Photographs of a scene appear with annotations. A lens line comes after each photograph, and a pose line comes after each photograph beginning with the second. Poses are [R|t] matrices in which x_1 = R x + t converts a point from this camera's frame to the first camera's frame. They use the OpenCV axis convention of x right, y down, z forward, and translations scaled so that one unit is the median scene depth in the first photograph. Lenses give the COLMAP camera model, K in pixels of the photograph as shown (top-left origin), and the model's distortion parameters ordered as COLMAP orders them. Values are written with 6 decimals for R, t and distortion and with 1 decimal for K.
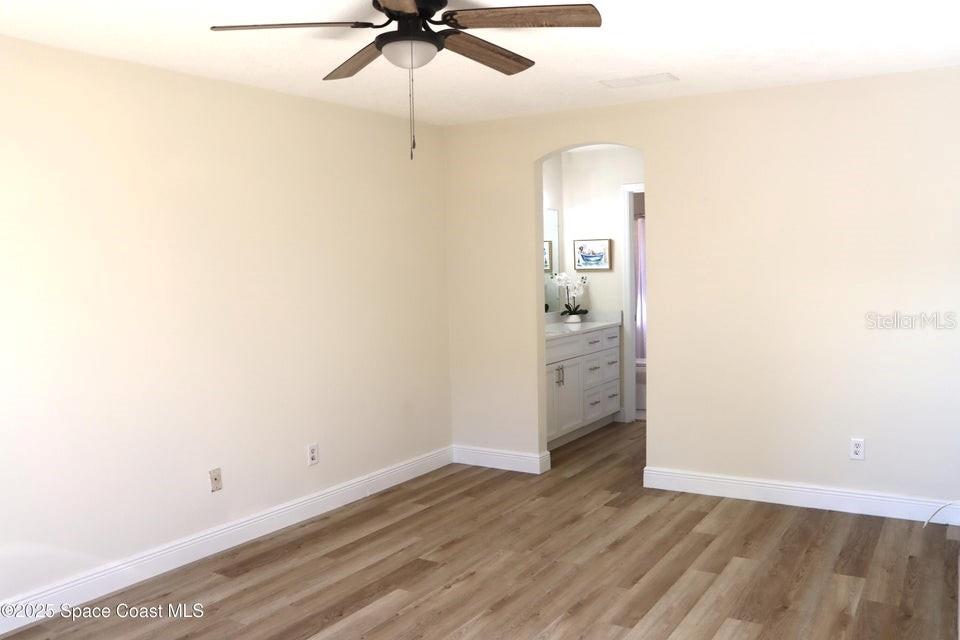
lens RADIAL K [[798.5, 0, 480.0], [0, 798.5, 320.0], [0, 0, 1]] dist [-0.184338, 0.161614]
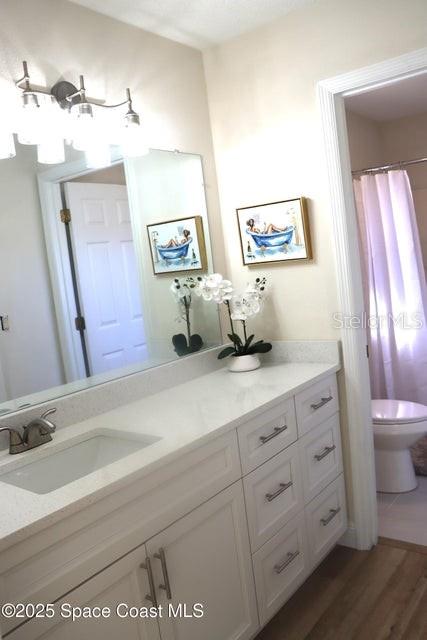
lens RADIAL K [[532.4, 0, 213.5], [0, 532.4, 320.0], [0, 0, 1]] dist [-0.184338, 0.161614]
pose [[0.992805, -0.079512, -0.089528, 0.129843], [0.083387, 0.995698, 0.040395, -0.043866], [0.085931, -0.047570, 0.995165, 0.660142]]
